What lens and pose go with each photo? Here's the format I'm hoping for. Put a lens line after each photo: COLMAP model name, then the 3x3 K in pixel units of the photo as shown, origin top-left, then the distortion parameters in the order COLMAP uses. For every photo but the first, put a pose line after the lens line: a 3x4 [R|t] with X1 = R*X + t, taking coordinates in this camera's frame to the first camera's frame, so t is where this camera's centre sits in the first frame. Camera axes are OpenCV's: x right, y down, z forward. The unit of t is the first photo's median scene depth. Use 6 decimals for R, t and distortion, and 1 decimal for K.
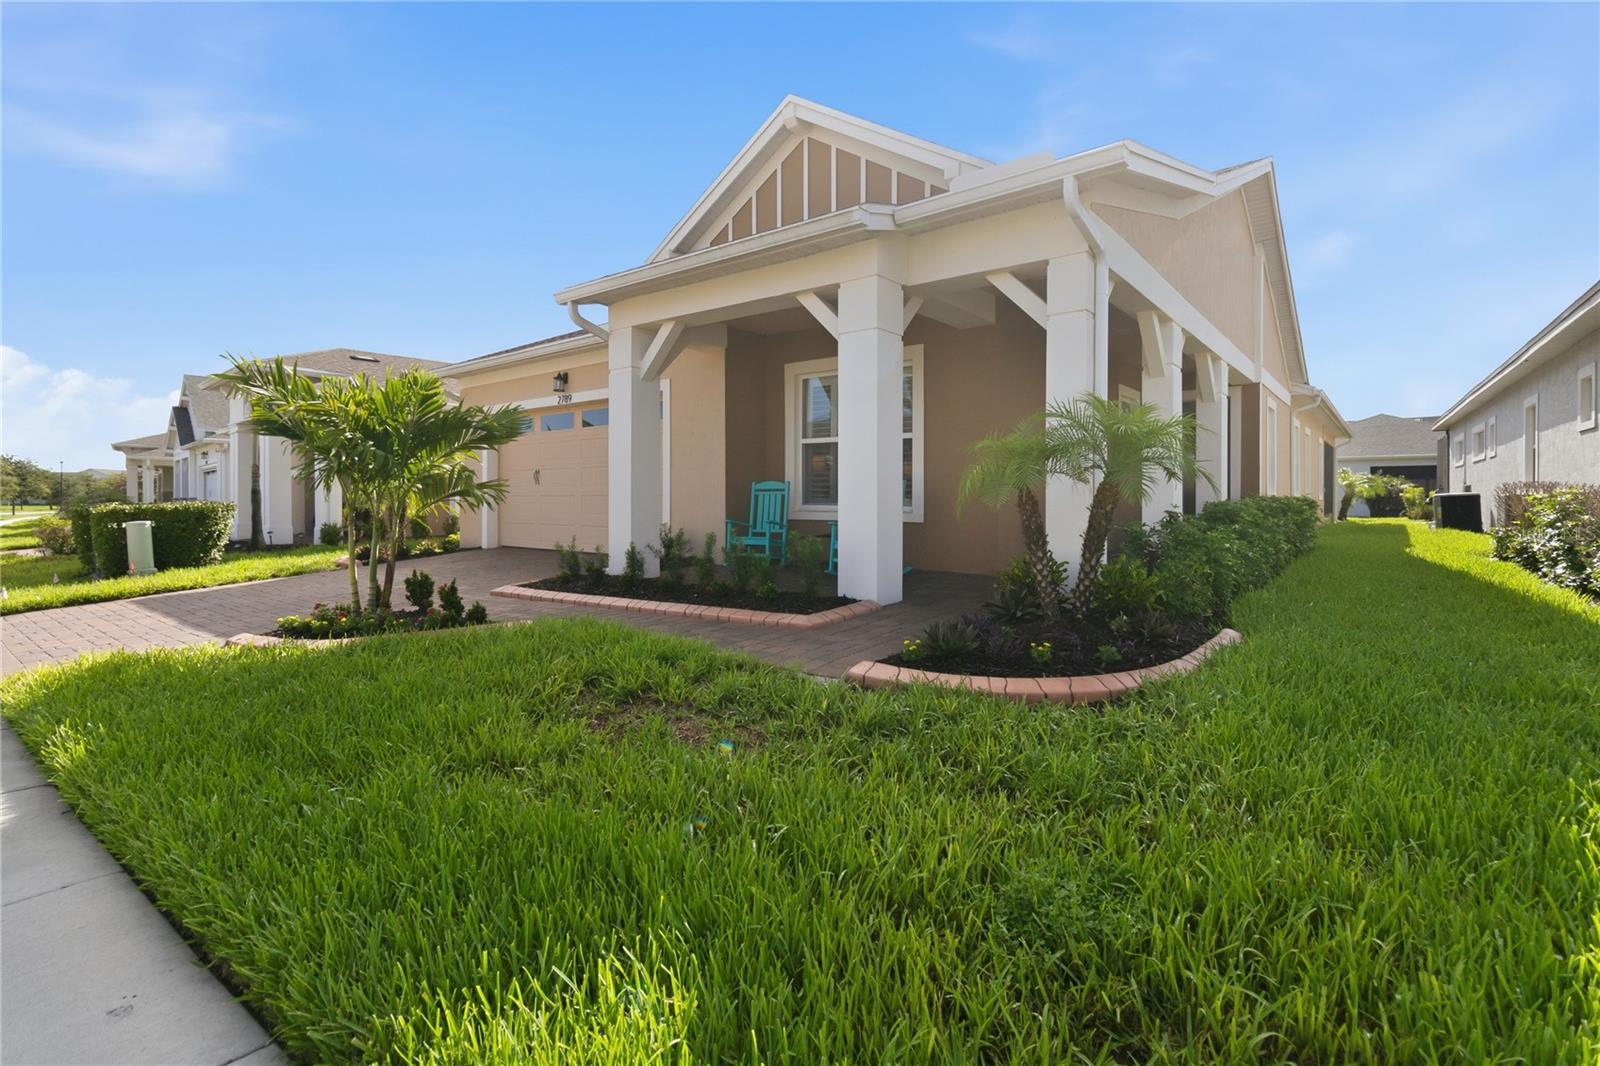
lens RADIAL K [[737.1, 0, 775.6], [0, 737.1, 532.8], [0, 0, 1]] dist [0.002064, 0.000463]
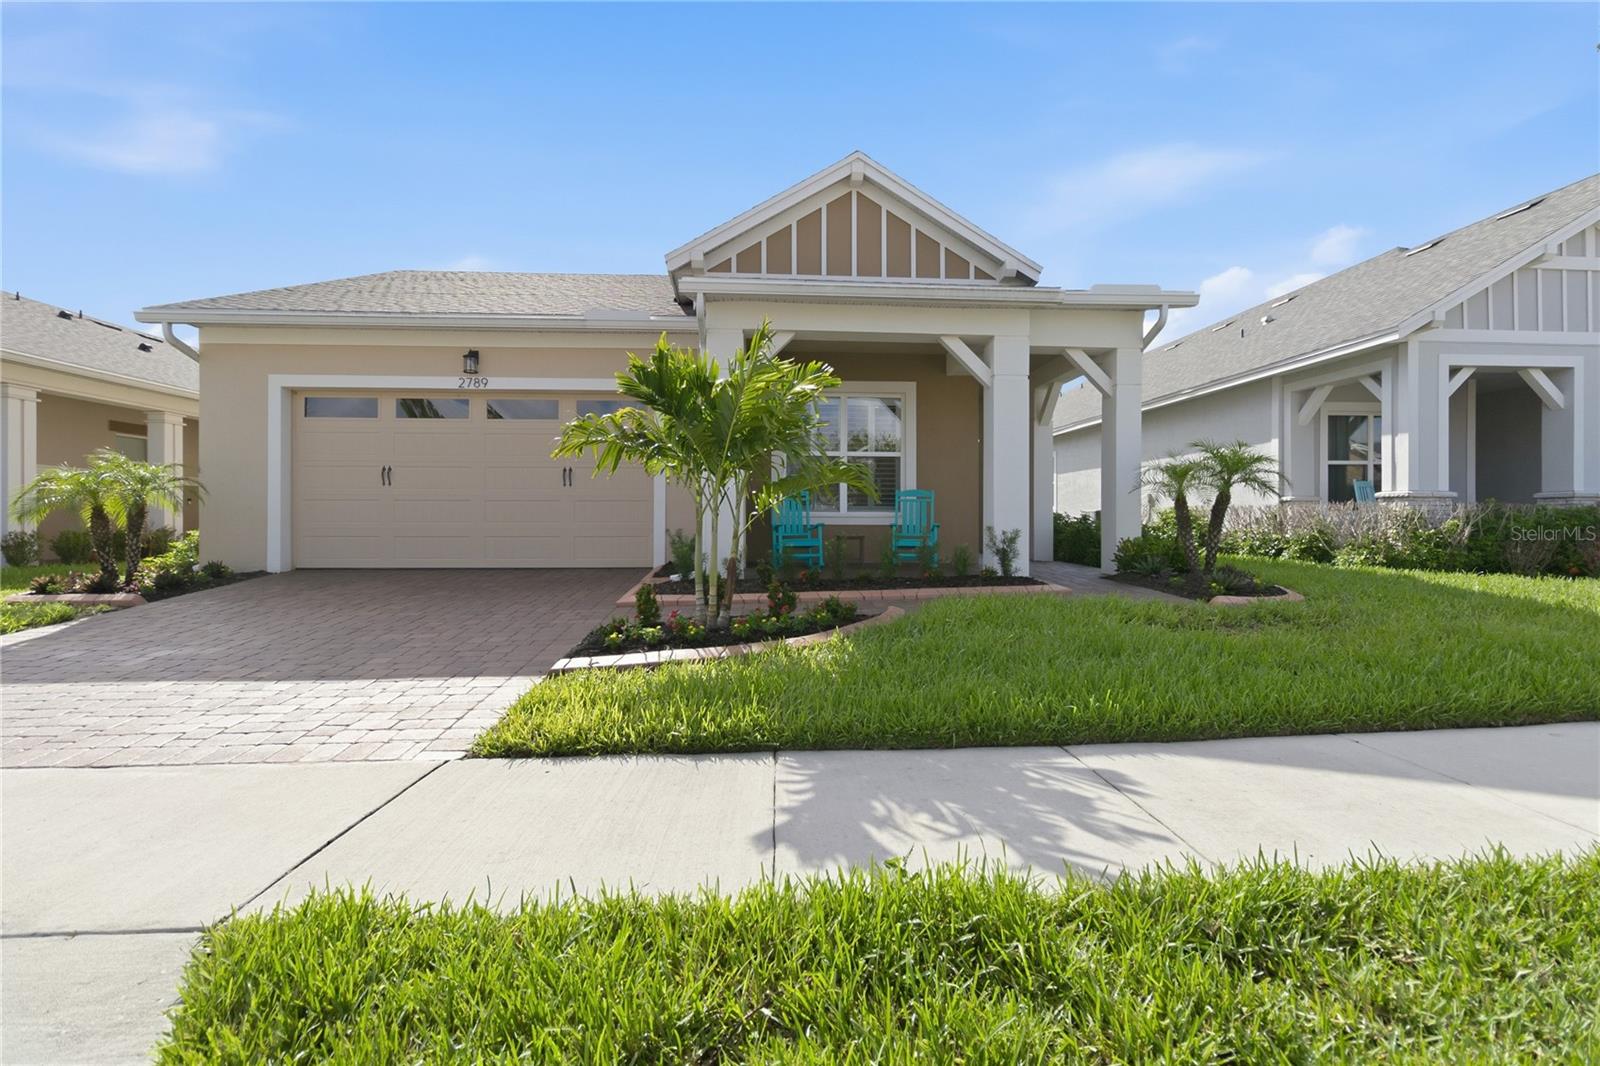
lens RADIAL K [[737.1, 0, 775.6], [0, 737.1, 532.8], [0, 0, 1]] dist [0.002064, 0.000463]
pose [[0.754691, 0.004170, 0.656067, -0.821872], [0.018438, 0.999450, -0.027563, 0.020682], [-0.655821, 0.032899, 0.754199, 0.247571]]
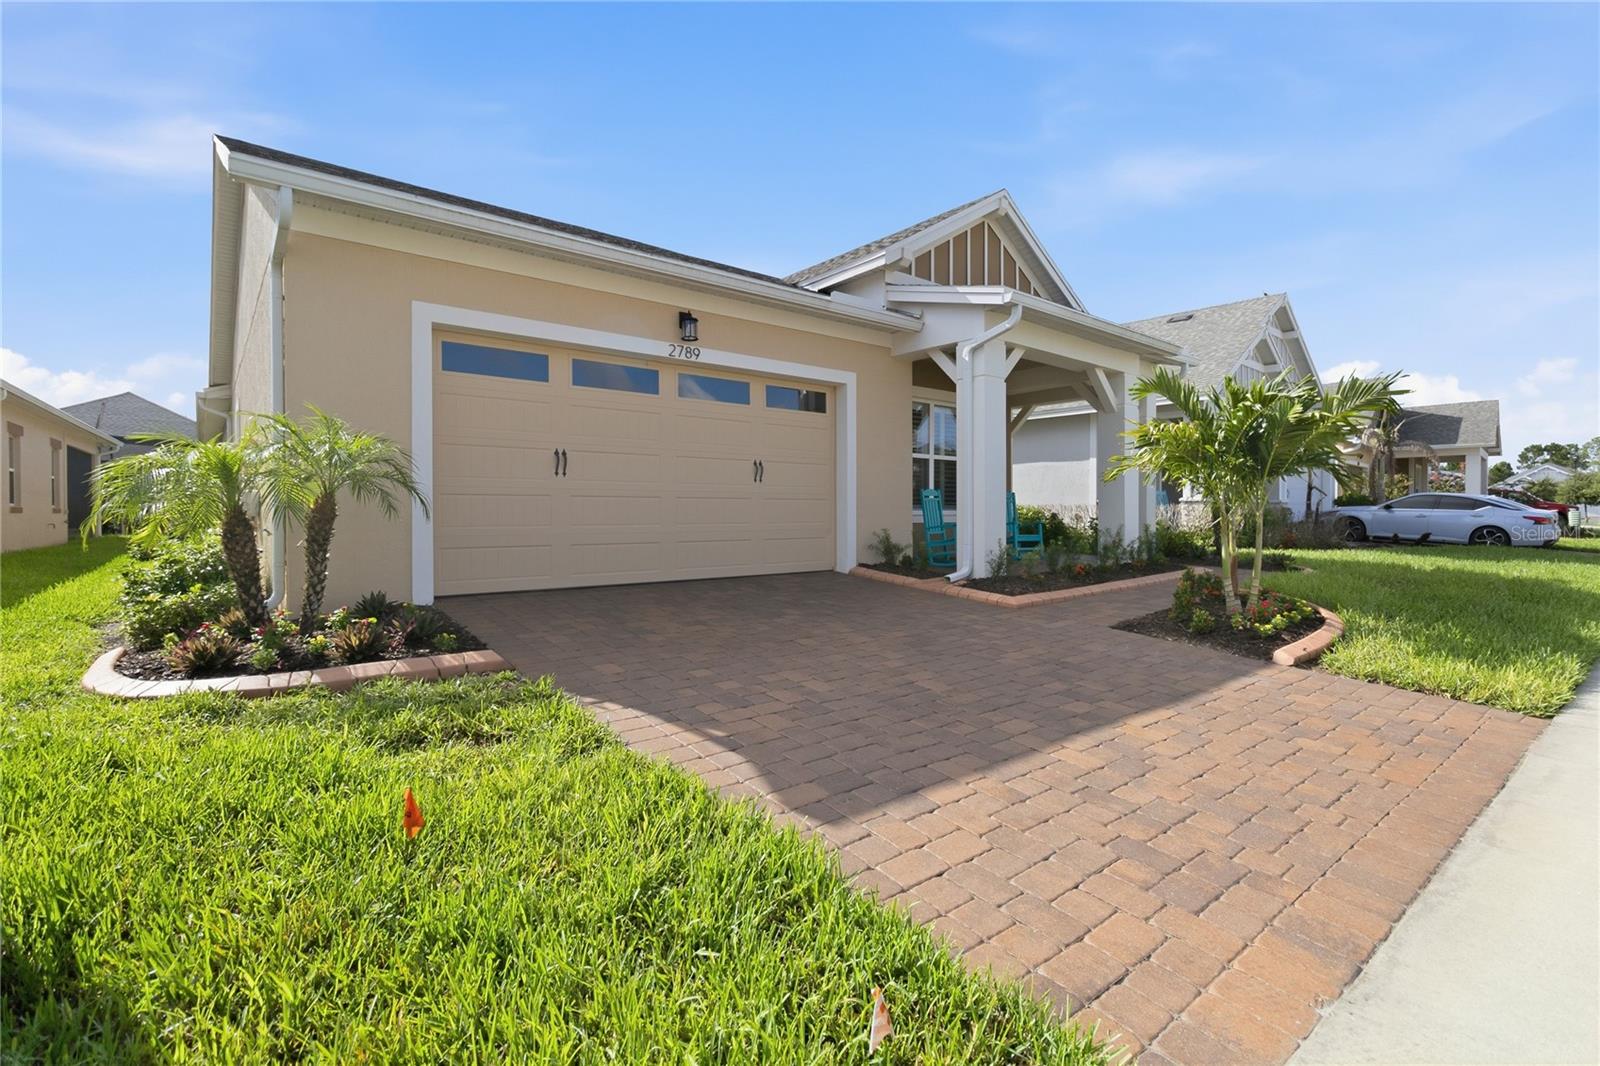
lens RADIAL K [[737.1, 0, 775.6], [0, 737.1, 532.8], [0, 0, 1]] dist [0.002064, 0.000463]
pose [[0.233018, -0.018154, 0.972303, -1.323037], [0.033254, 0.999390, 0.010690, -0.033037], [-0.971904, 0.029842, 0.233479, 1.114774]]
